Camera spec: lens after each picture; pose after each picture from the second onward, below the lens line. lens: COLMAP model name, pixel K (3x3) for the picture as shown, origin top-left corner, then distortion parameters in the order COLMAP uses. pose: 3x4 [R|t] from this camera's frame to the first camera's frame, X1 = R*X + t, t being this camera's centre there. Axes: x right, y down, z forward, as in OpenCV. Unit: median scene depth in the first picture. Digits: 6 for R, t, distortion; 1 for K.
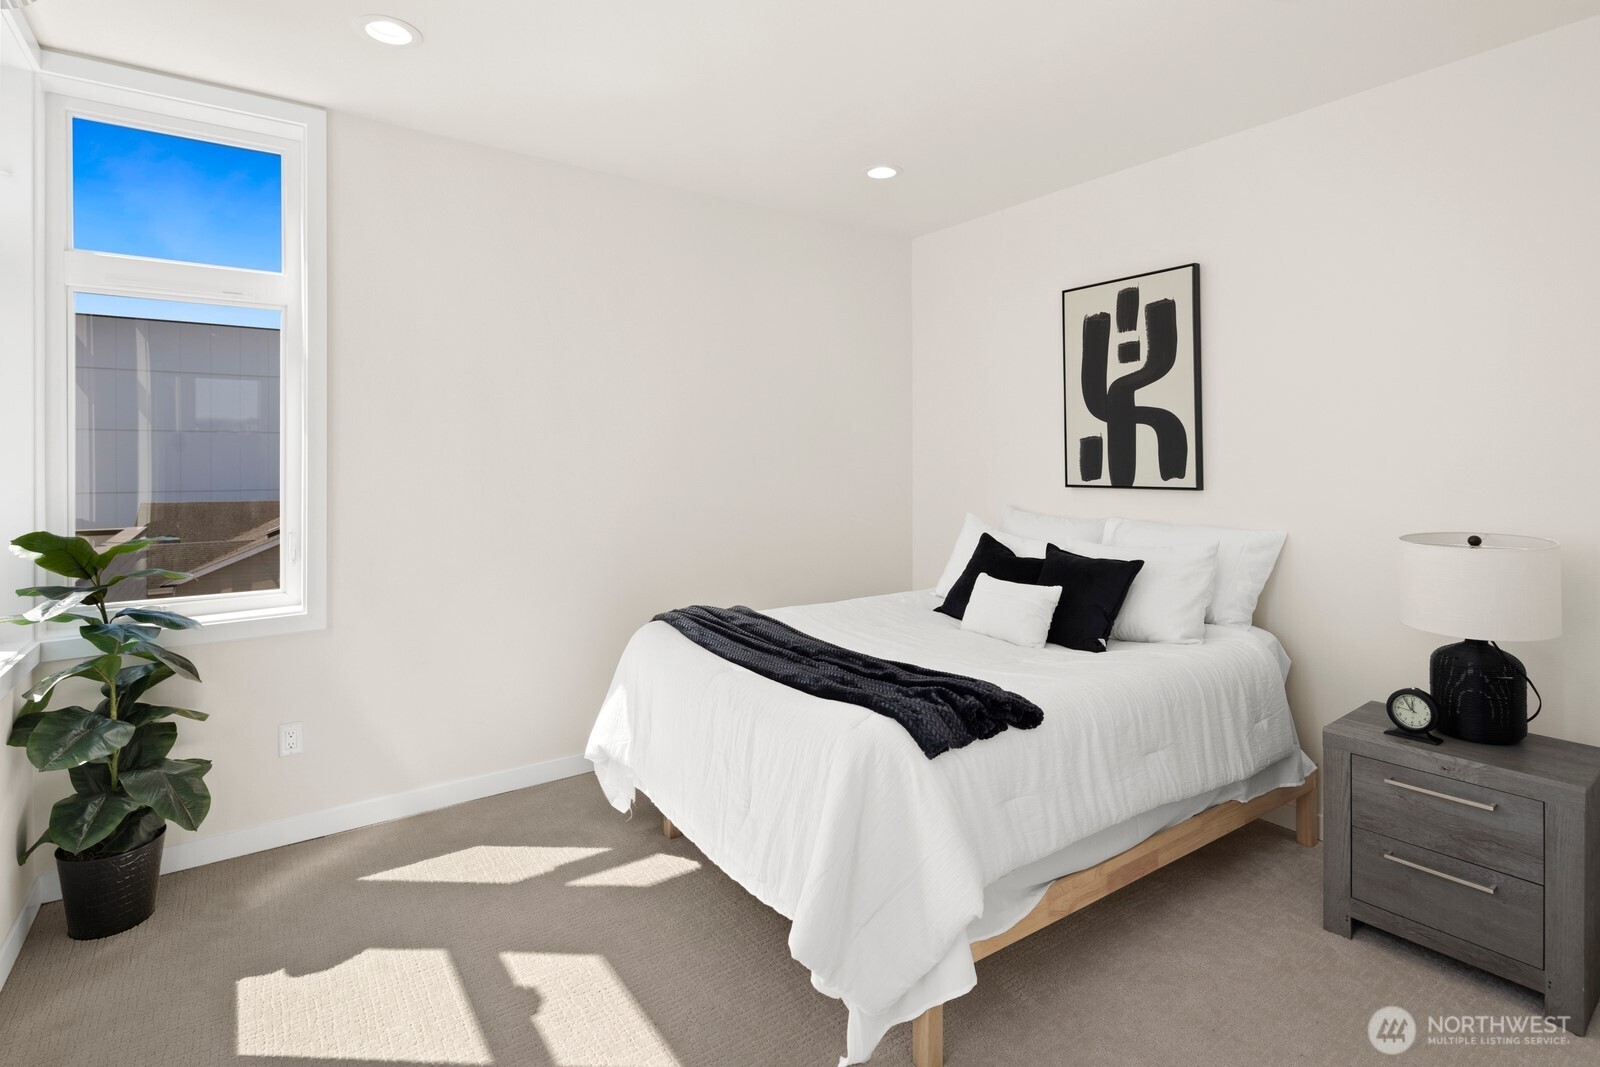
lens RADIAL K [[803.4, 0, 797.1], [0, 803.4, 463.5], [0, 0, 1]] dist [-0.000302, -0.000201]
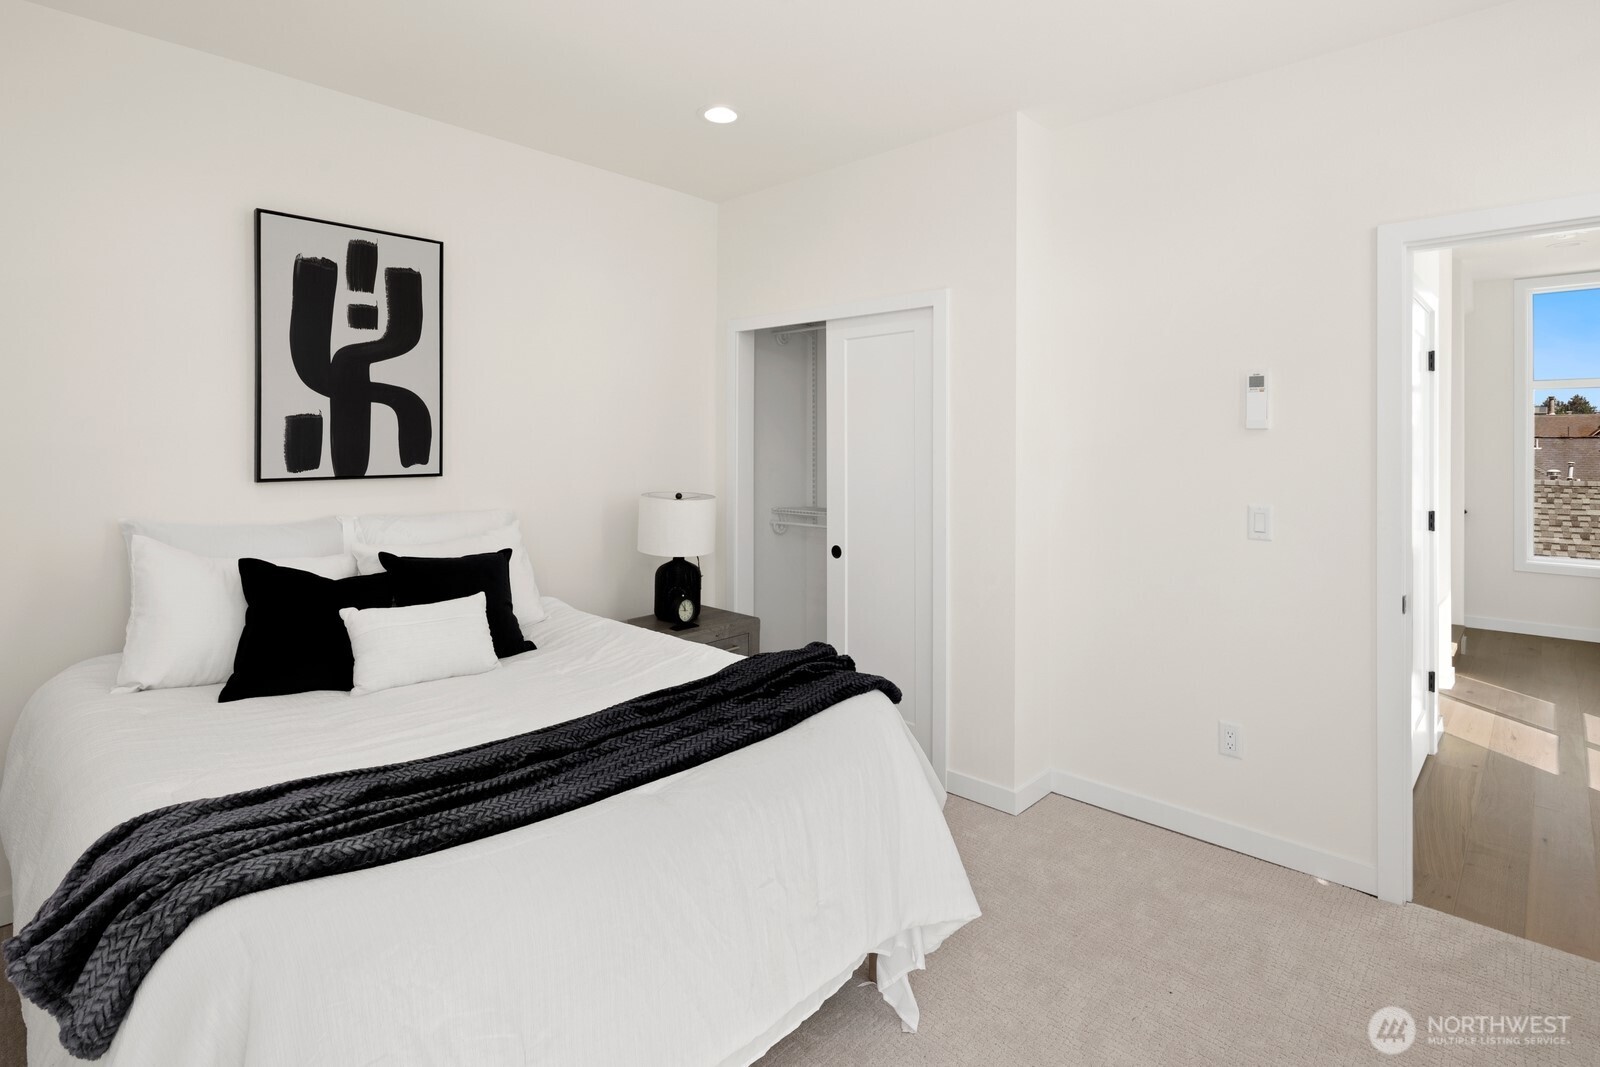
lens RADIAL K [[773.6, 0, 796.3], [0, 773.6, 443.4], [0, 0, 1]] dist [0.000272, 0.000078]
pose [[-0.168991, 0.002647, 0.985614, -0.464266], [0.002973, 0.999993, -0.002176, -0.002531], [-0.985613, 0.002563, -0.168998, 0.690269]]
